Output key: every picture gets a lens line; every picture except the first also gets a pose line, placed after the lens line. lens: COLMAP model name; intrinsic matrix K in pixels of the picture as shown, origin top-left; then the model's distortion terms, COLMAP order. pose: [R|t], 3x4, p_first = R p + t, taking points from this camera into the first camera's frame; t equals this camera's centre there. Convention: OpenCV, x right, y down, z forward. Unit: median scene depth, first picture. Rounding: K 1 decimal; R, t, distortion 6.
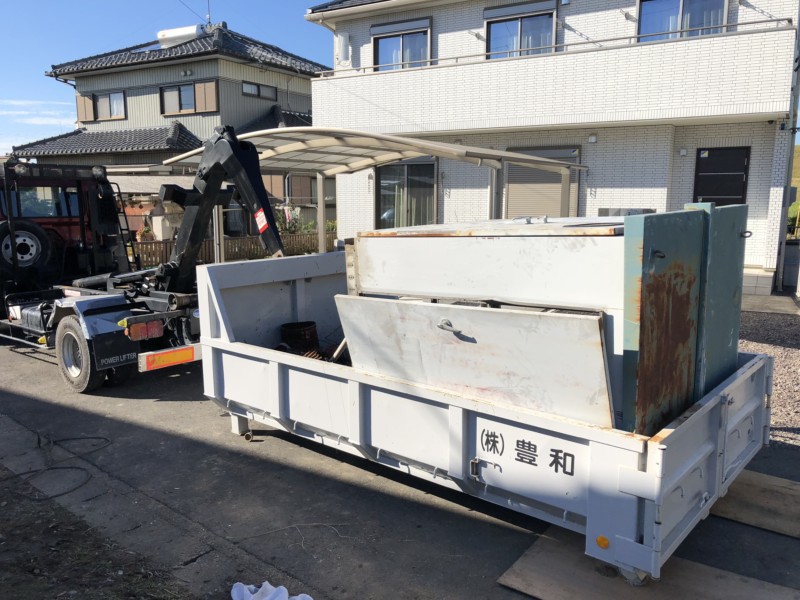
lens RADIAL K [[656.2, 0, 399.8], [0, 656.2, 295.1], [0, 0, 1]] dist [0.046897, -0.033638]
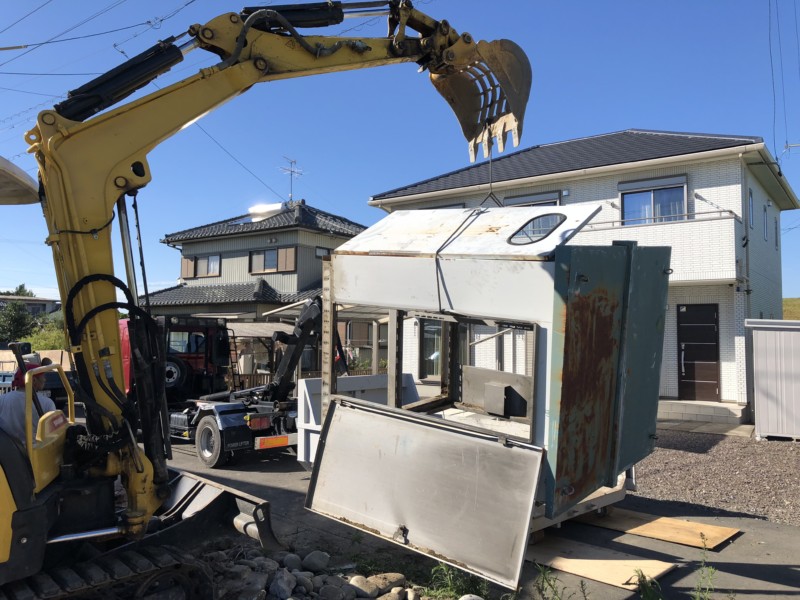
lens RADIAL K [[656.1, 0, 400.8], [0, 656.1, 296.8], [0, 0, 1]] dist [0.018090, -0.008774]
pose [[0.996438, 0.002505, -0.084296, 0.036736], [-0.020436, 0.976937, -0.212547, 0.038981], [0.081819, 0.213513, 0.973508, -0.255673]]
